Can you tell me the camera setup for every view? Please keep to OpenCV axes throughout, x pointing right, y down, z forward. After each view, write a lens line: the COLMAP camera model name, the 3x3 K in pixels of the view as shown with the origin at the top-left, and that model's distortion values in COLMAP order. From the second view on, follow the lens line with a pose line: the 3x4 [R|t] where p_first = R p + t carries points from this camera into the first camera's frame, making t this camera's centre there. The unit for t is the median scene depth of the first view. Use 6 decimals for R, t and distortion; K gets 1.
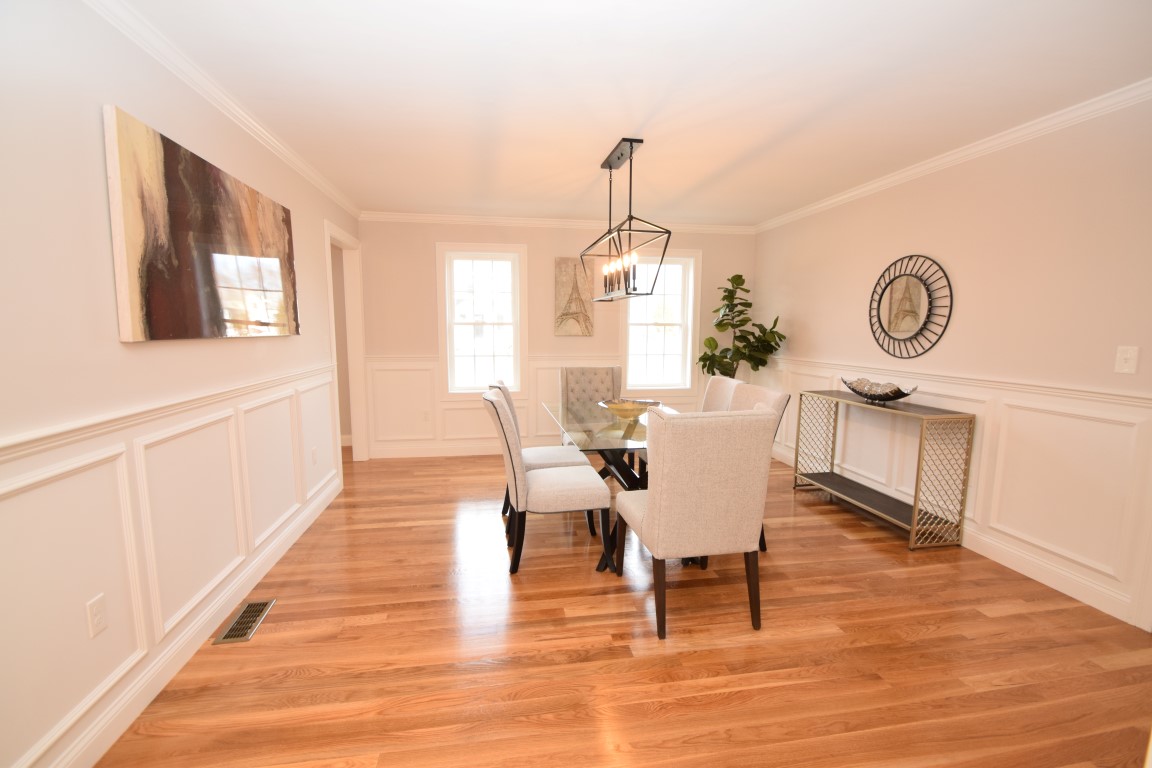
lens RADIAL K [[514.4, 0, 577.5], [0, 514.4, 390.6], [0, 0, 1]] dist [0.011616, -0.016662]
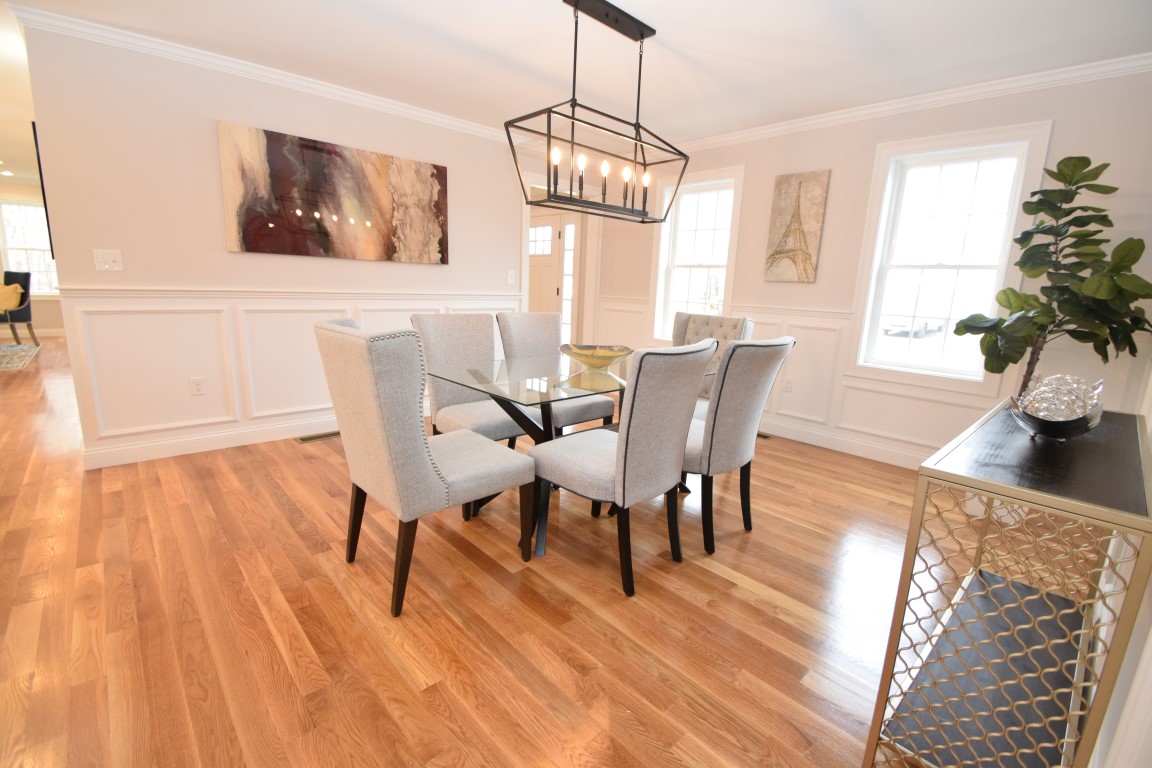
lens RADIAL K [[505.6, 0, 555.0], [0, 505.6, 387.6], [0, 0, 1]] dist [-0.003393, -0.000805]
pose [[0.539777, 0.192652, -0.819467, 0.887289], [-0.140551, 0.980421, 0.137912, -0.018823], [0.829992, 0.040735, 0.556286, 0.640304]]
